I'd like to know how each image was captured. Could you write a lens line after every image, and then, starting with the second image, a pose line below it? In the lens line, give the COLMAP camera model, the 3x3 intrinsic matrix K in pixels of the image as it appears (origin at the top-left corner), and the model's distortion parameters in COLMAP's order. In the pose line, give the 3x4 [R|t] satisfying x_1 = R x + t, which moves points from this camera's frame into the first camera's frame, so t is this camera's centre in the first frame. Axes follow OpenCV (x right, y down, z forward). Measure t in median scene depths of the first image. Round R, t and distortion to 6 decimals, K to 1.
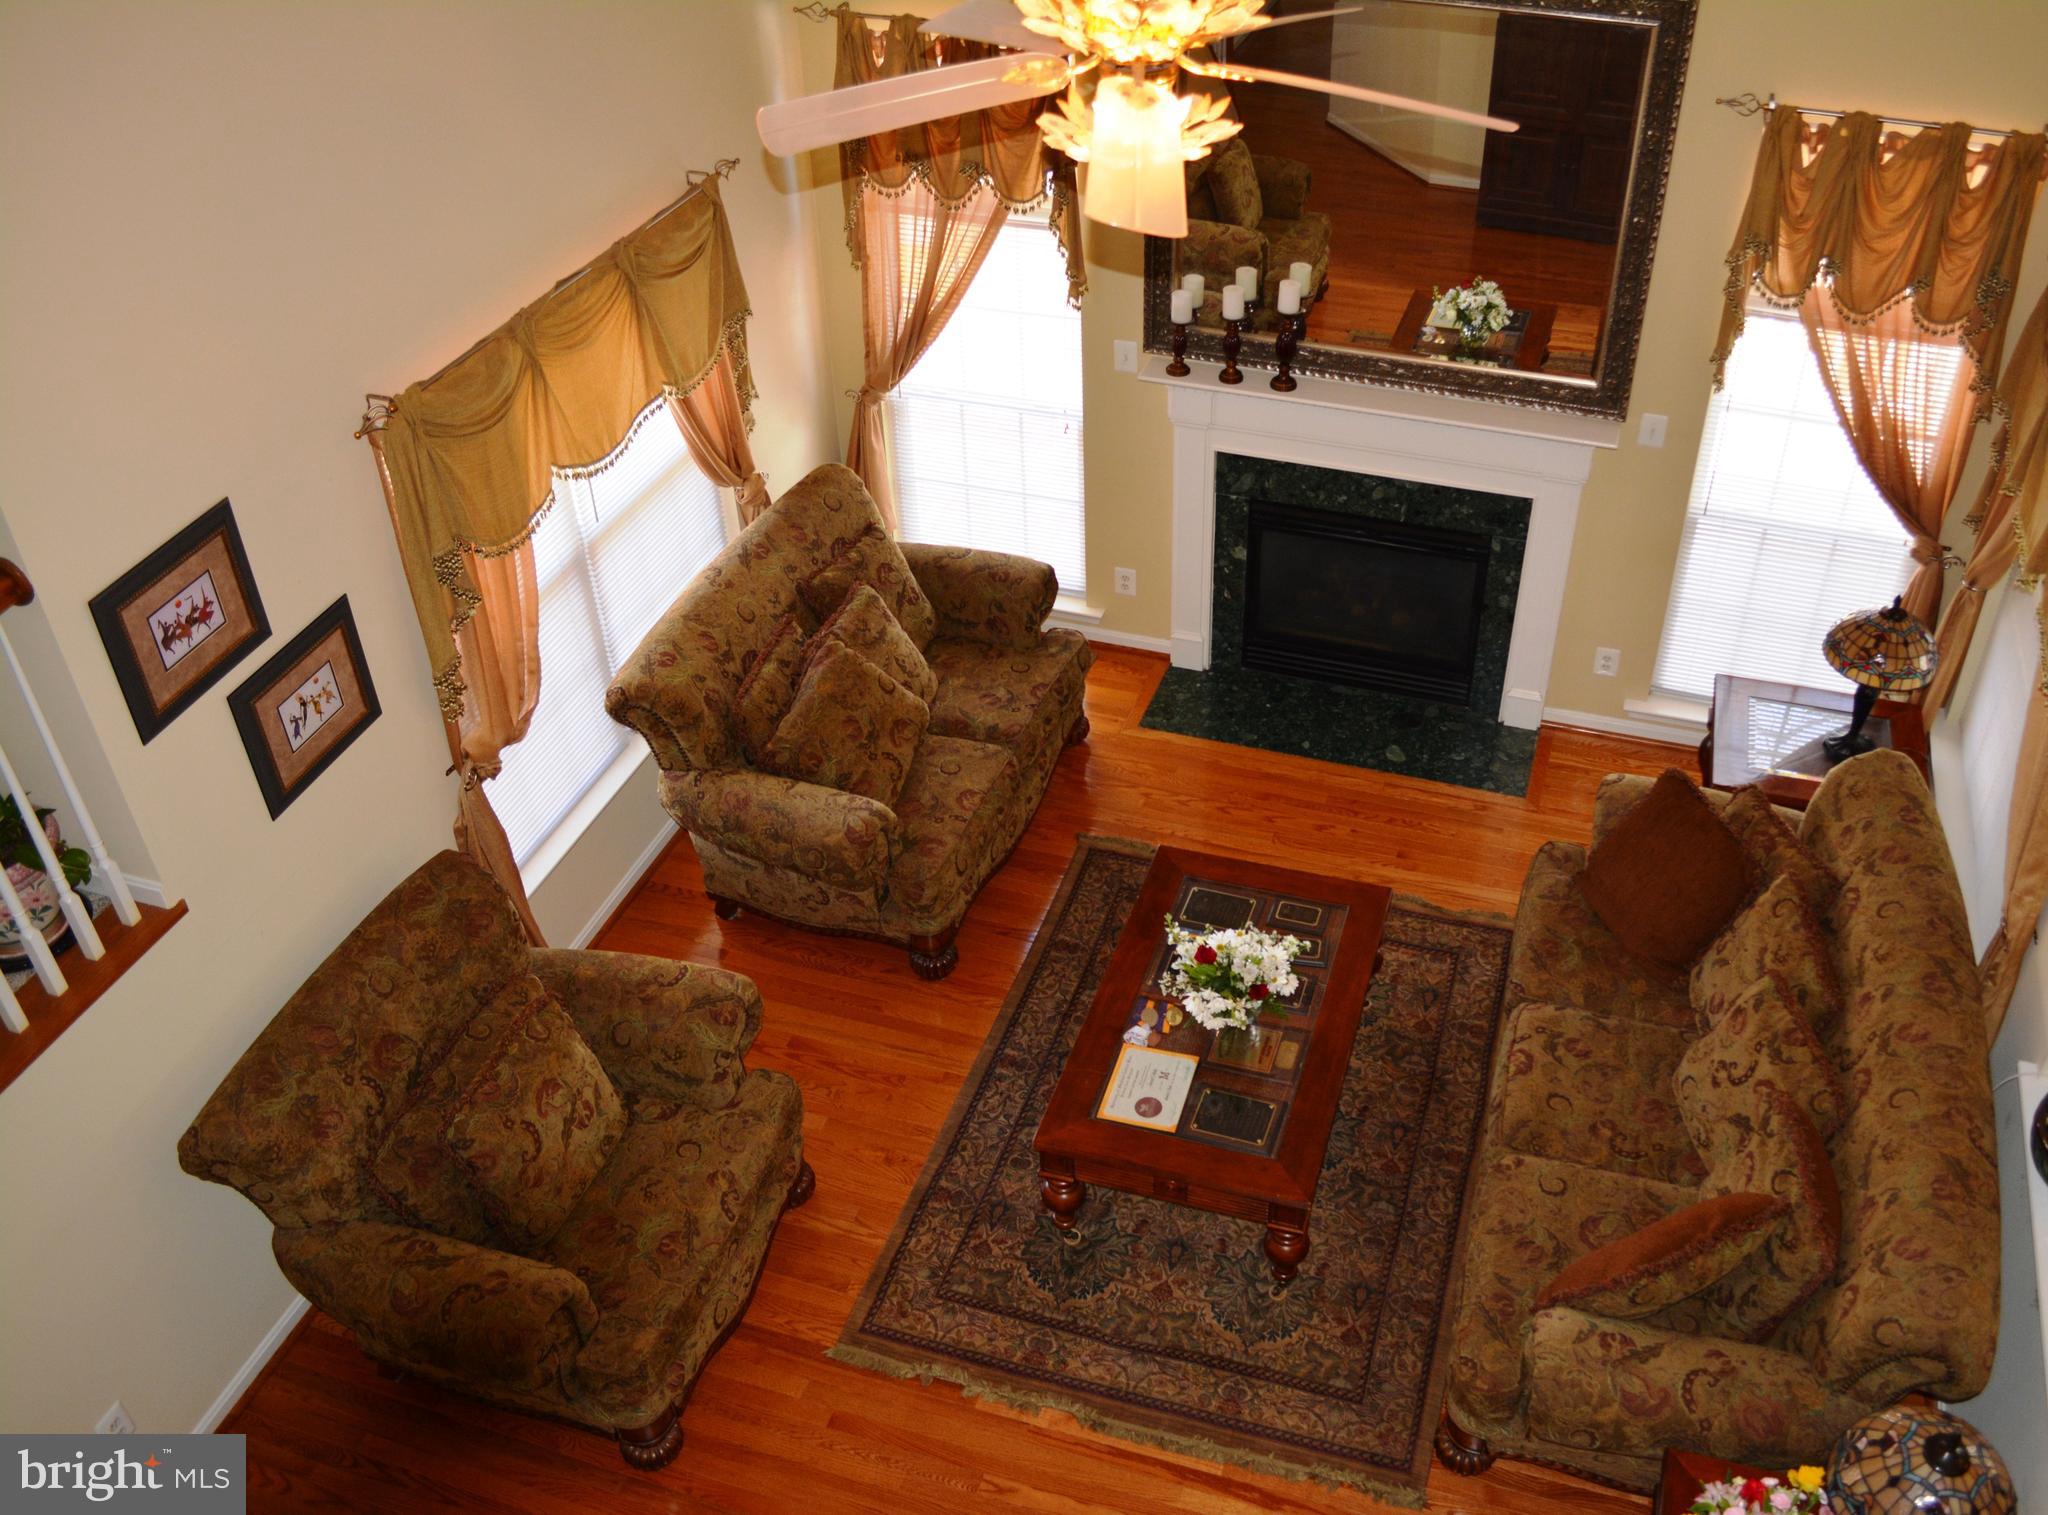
lens RADIAL K [[1789.4, 0, 1149.5], [0, 1789.4, 765.0], [0, 0, 1]] dist [-0.076600, 0.005877]
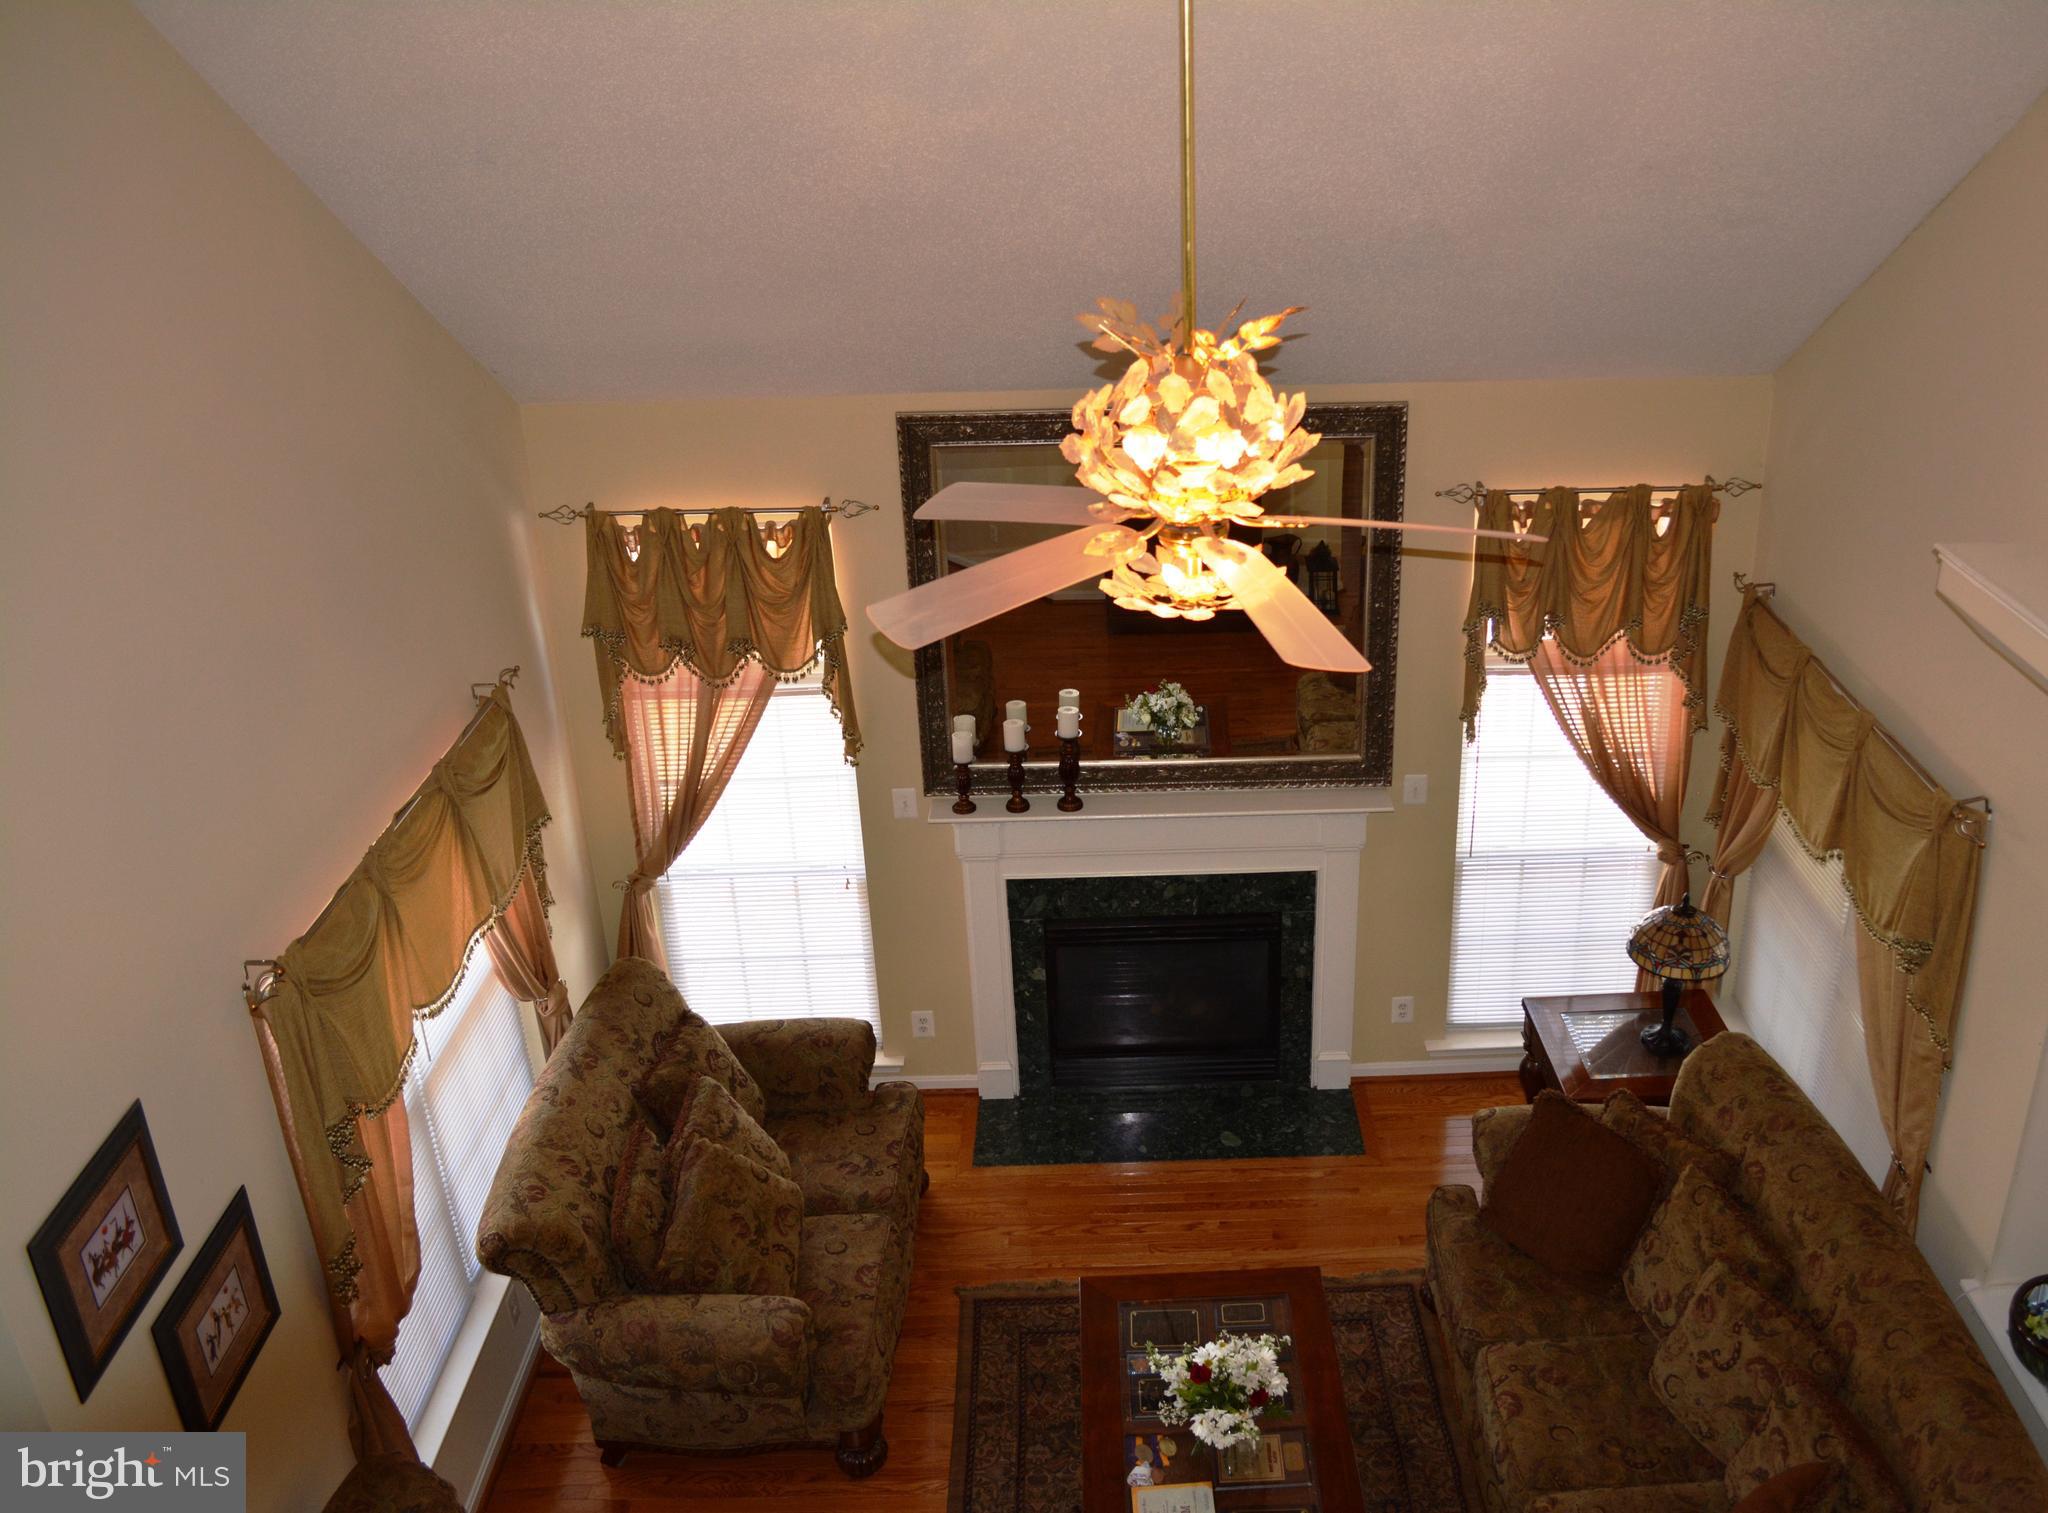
lens RADIAL K [[1789.4, 0, 1148.8], [0, 1789.4, 769.8], [0, 0, 1]] dist [-0.076600, 0.005877]
pose [[0.949898, -0.153498, 0.272271, -0.186087], [0.210780, 0.957807, -0.195389, -0.023800], [-0.230792, 0.242989, 0.942174, 0.007847]]
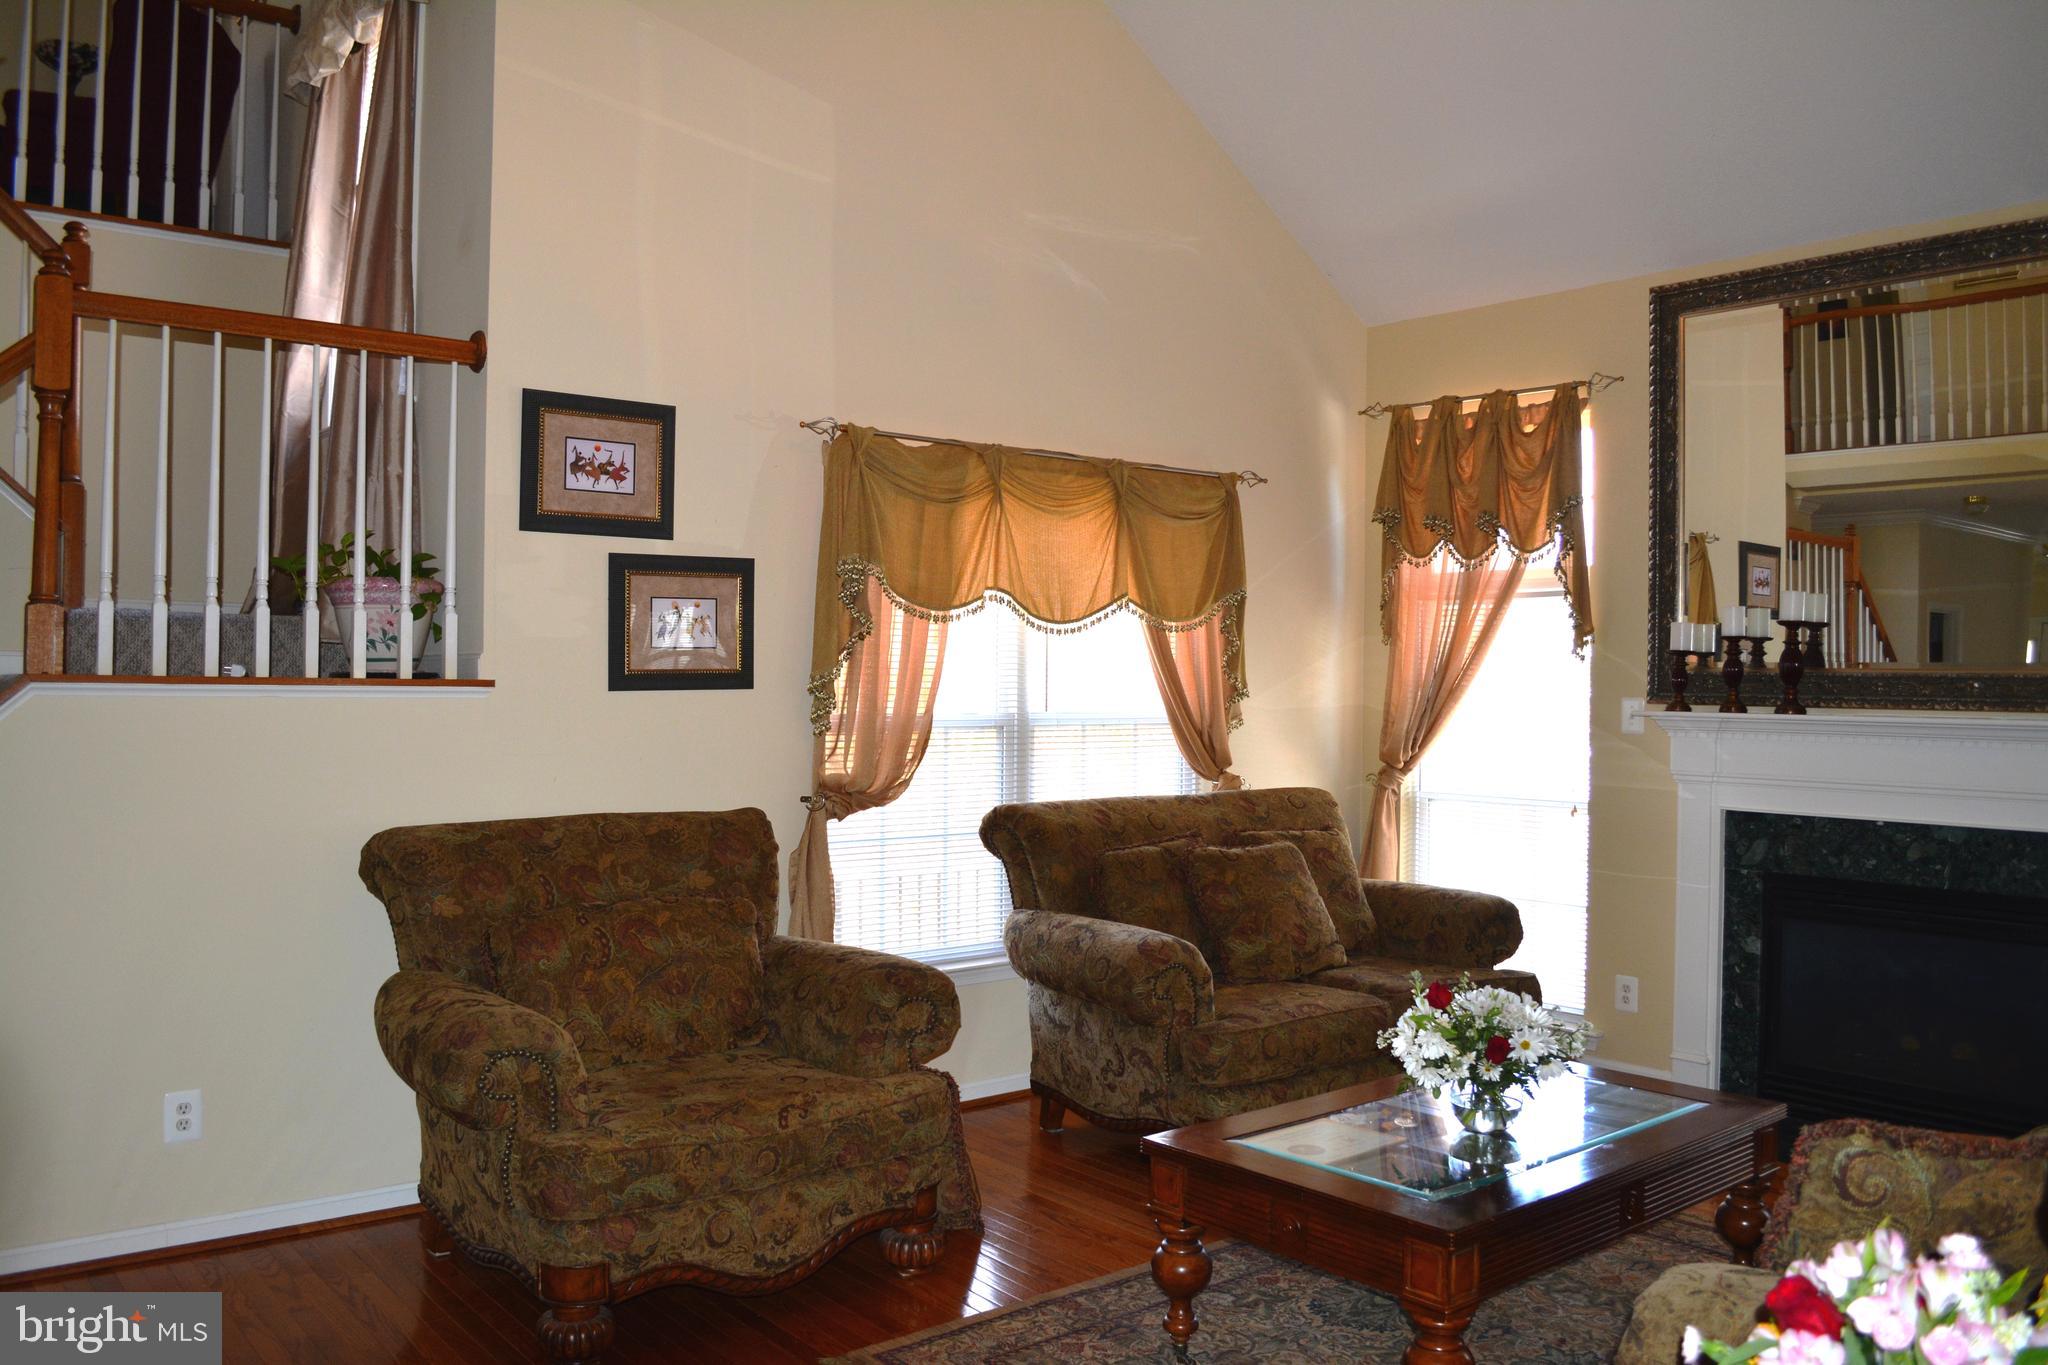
lens RADIAL K [[1618.3, 0, 1043.7], [0, 1618.3, 682.5], [0, 0, 1]] dist [-0.083246, 0.021099]
pose [[0.830949, 0.003028, -0.556340, 0.240297], [-0.346537, 0.785124, -0.513314, 0.363670], [0.435242, 0.619331, 0.653448, 0.354575]]
